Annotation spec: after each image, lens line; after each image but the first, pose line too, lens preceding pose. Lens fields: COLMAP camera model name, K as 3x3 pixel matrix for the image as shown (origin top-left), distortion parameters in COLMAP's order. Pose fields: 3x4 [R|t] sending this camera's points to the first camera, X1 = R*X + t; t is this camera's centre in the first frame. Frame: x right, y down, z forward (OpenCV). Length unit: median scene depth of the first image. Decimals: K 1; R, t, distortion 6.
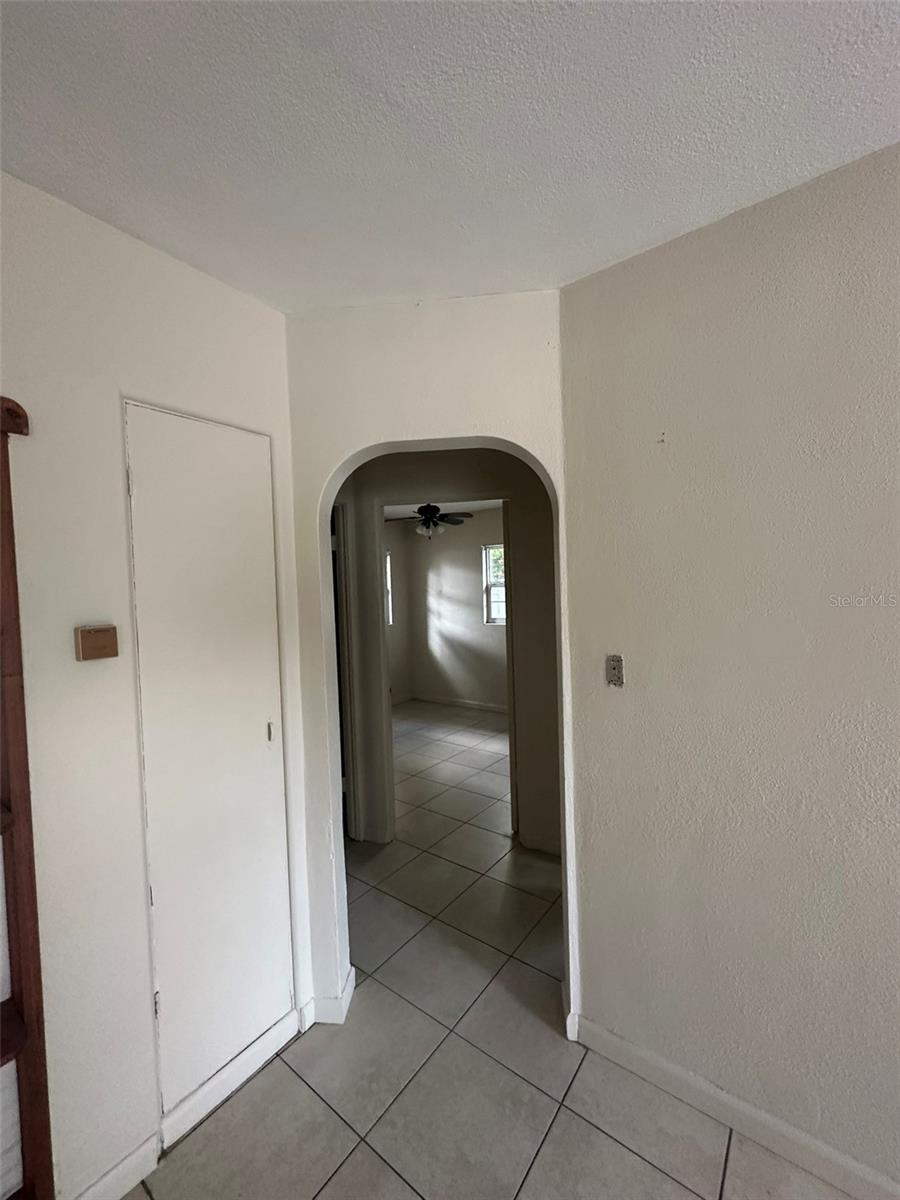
lens RADIAL K [[480.7, 0, 451.0], [0, 480.7, 601.1], [0, 0, 1]] dist [0.003077, 0.000305]
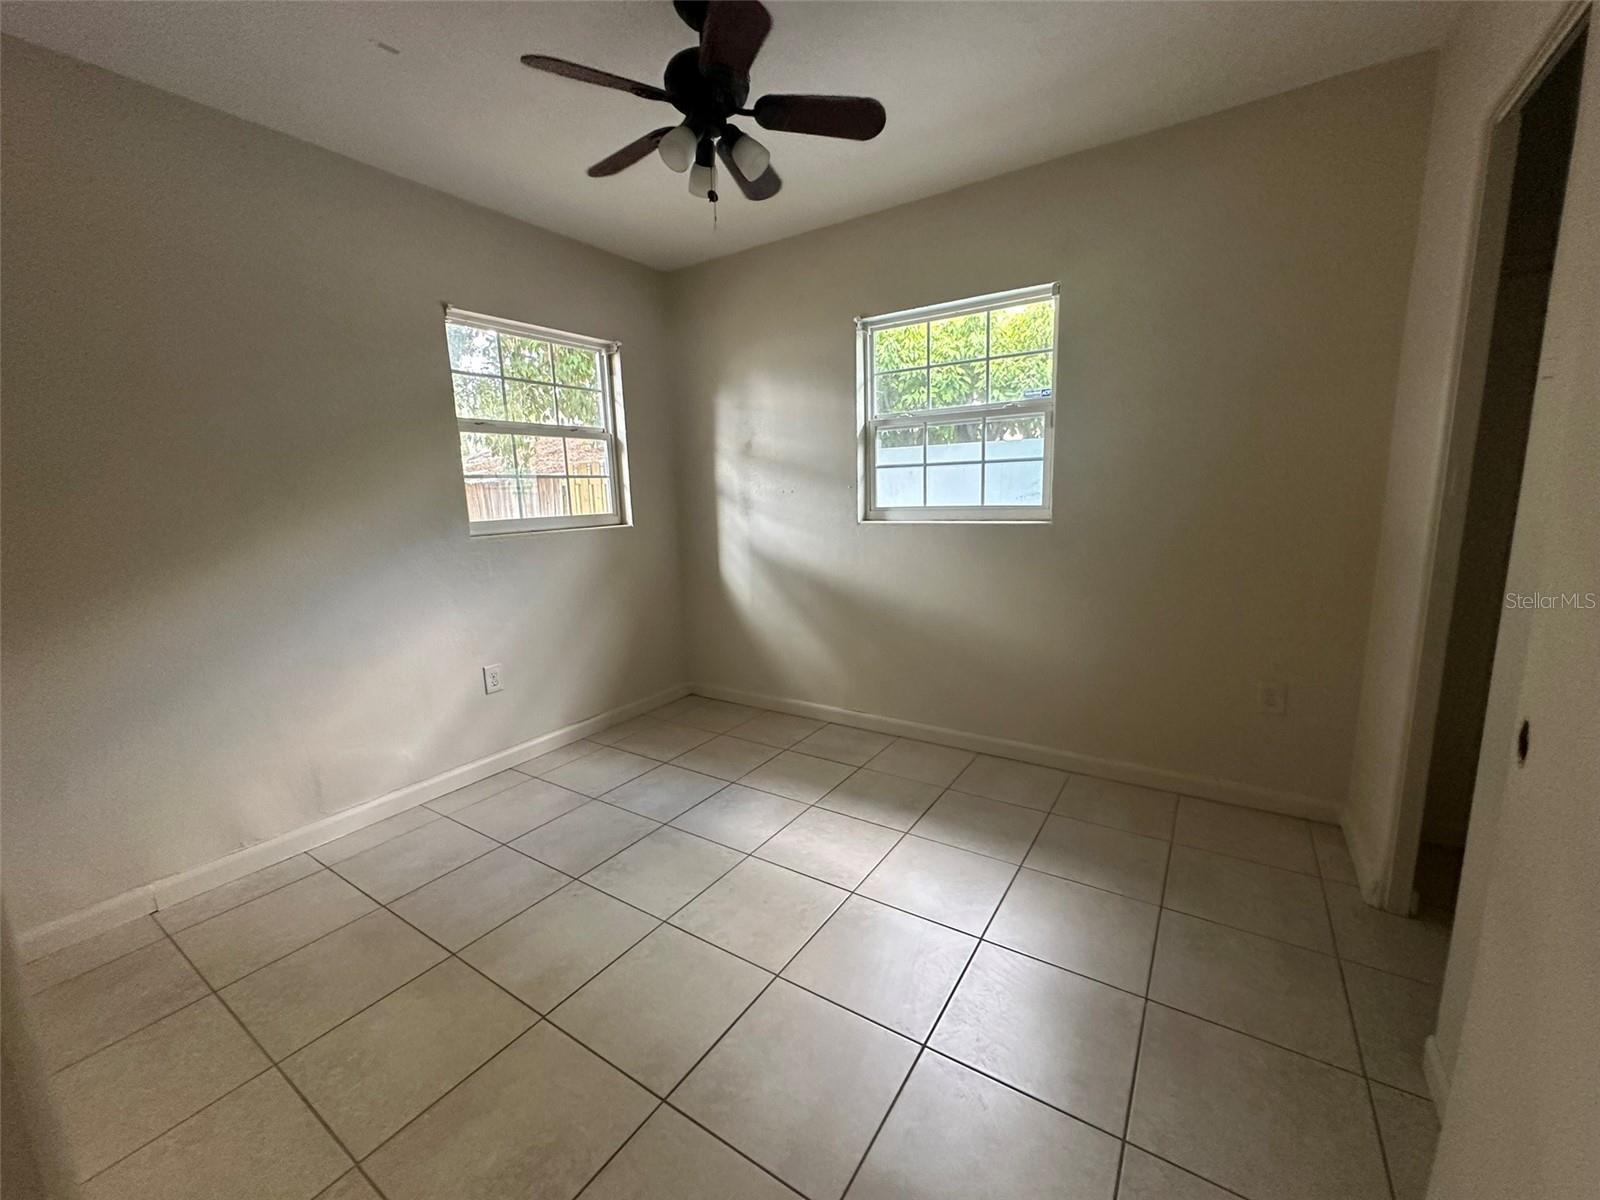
lens RADIAL K [[640.9, 0, 800.5], [0, 640.9, 597.6], [0, 0, 1]] dist [0.003077, 0.000305]
pose [[0.997561, -0.012856, 0.068607, -0.016982], [0.003150, 0.990183, 0.139739, 0.033635], [-0.069730, -0.139182, 0.987809, 0.451707]]
